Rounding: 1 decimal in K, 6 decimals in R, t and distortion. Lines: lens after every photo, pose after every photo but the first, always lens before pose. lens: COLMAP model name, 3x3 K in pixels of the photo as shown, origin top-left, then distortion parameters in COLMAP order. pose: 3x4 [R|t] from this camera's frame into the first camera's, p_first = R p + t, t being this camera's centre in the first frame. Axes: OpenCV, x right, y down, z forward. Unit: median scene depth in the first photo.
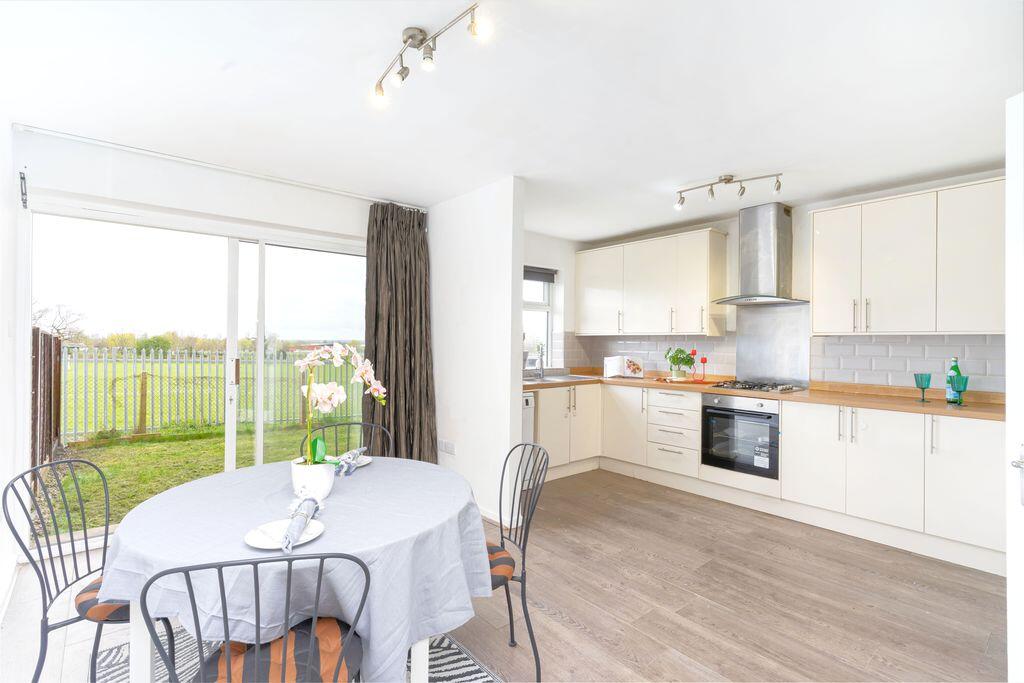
lens RADIAL K [[499.5, 0, 517.1], [0, 499.5, 320.8], [0, 0, 1]] dist [-0.000381, 0.000153]
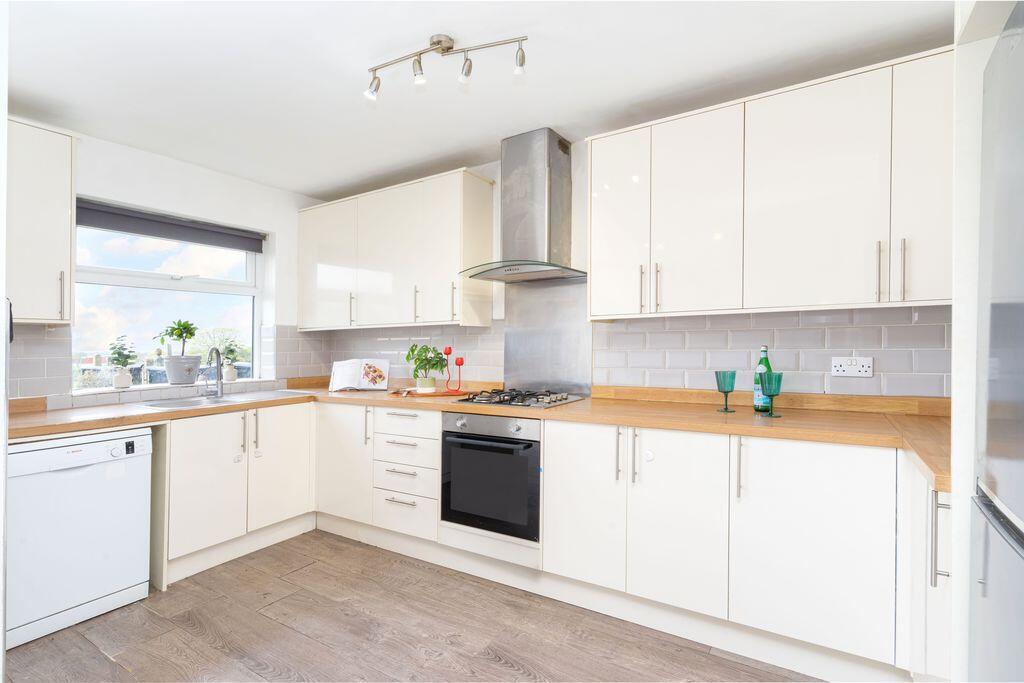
lens RADIAL K [[486.6, 0, 526.5], [0, 486.6, 341.9], [0, 0, 1]] dist [0.000061, 0.000133]
pose [[0.952923, -0.019531, 0.302582, 0.284500], [0.009773, 0.999383, 0.033729, 0.033141], [-0.303055, -0.029184, 0.952526, 0.363878]]
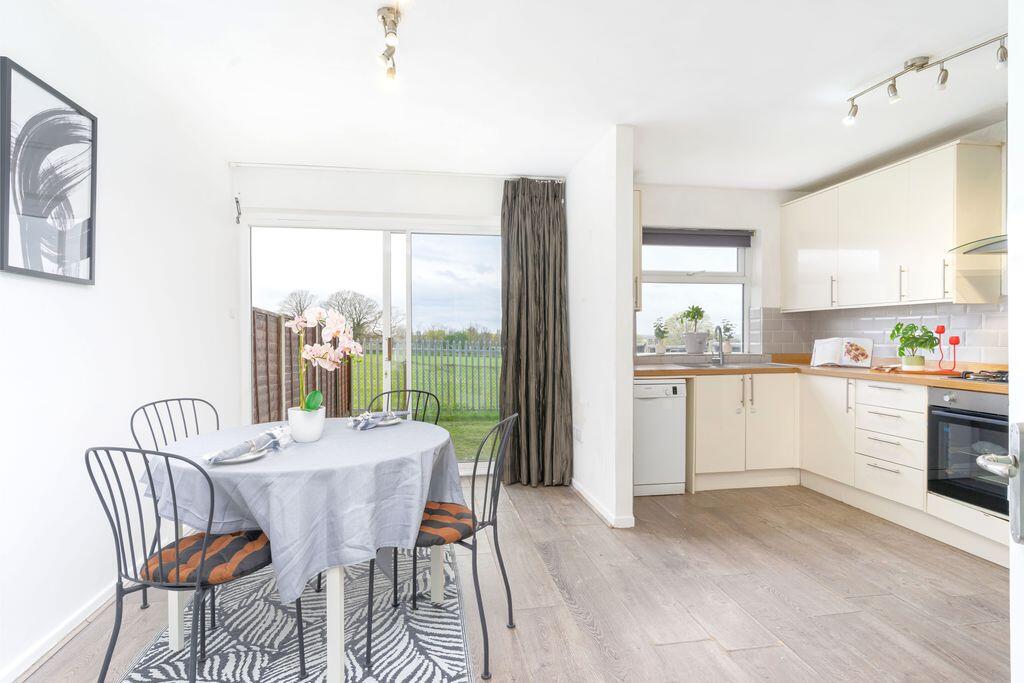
lens RADIAL K [[565.3, 0, 513.2], [0, 565.3, 320.3], [0, 0, 1]] dist [0.002209, 0.000207]
pose [[0.853274, -0.024359, -0.520894, 0.291860], [0.030336, 0.999535, 0.002950, 0.035330], [0.520580, -0.018319, 0.853617, 0.052828]]
